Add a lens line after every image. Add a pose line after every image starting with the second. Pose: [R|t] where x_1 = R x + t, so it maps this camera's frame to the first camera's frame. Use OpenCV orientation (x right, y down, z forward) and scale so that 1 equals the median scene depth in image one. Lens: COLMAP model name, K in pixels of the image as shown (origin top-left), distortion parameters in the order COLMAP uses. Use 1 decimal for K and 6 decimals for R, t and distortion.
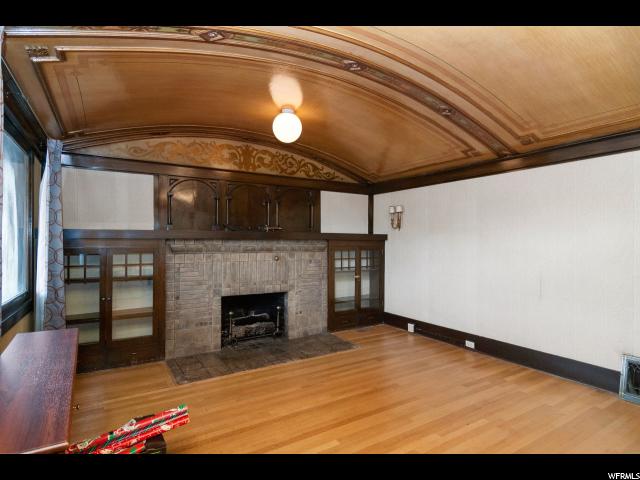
lens RADIAL K [[336.8, 0, 320.0], [0, 336.8, 240.0], [0, 0, 1]] dist [-0.002099, -0.000672]
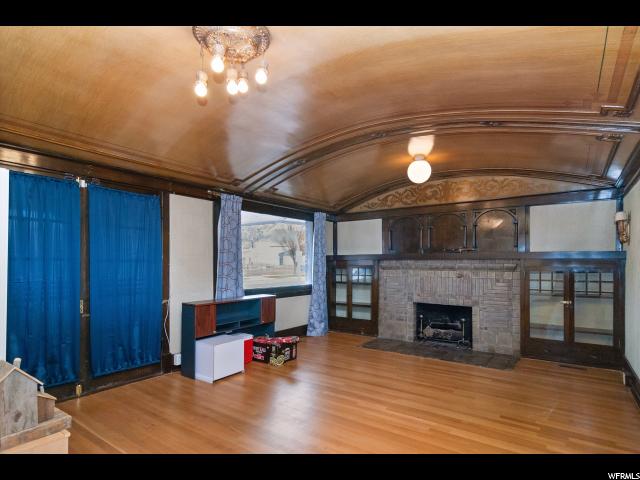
lens RADIAL K [[354.6, 0, 337.7], [0, 354.6, 254.8], [0, 0, 1]] dist [0.000442, 0.000193]
pose [[0.414982, -0.016949, -0.909672, 0.816846], [0.007256, 0.999856, -0.015319, -0.001931], [0.909801, -0.000243, 0.415045, 0.127365]]
